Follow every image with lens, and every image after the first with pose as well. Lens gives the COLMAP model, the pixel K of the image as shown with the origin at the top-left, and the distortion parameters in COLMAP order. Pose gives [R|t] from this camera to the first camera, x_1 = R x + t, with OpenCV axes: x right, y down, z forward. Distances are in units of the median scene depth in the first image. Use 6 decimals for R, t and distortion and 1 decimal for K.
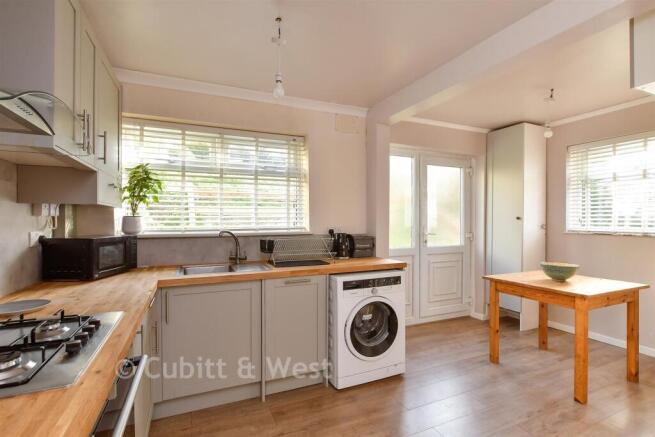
lens RADIAL K [[308.8, 0, 328.8], [0, 308.8, 221.3], [0, 0, 1]] dist [-0.003304, -0.000278]
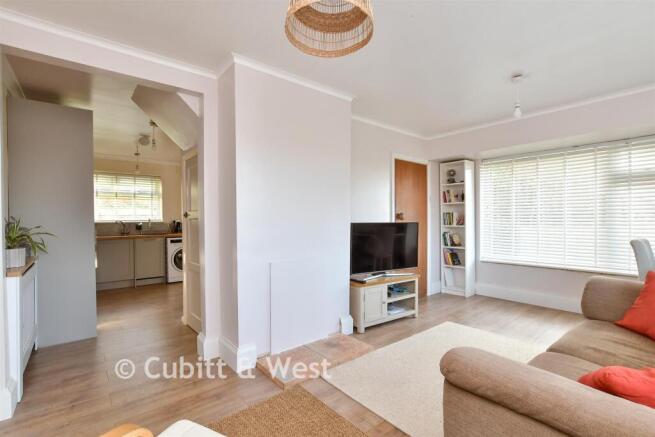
lens RADIAL K [[308.8, 0, 326.6], [0, 308.8, 222.1], [0, 0, 1]] dist [-0.003304, -0.000278]
pose [[0.962610, 0.005833, 0.270829, 0.502565], [-0.009632, 0.999873, 0.012699, -0.000510], [-0.270721, -0.014833, 0.962544, -1.529761]]
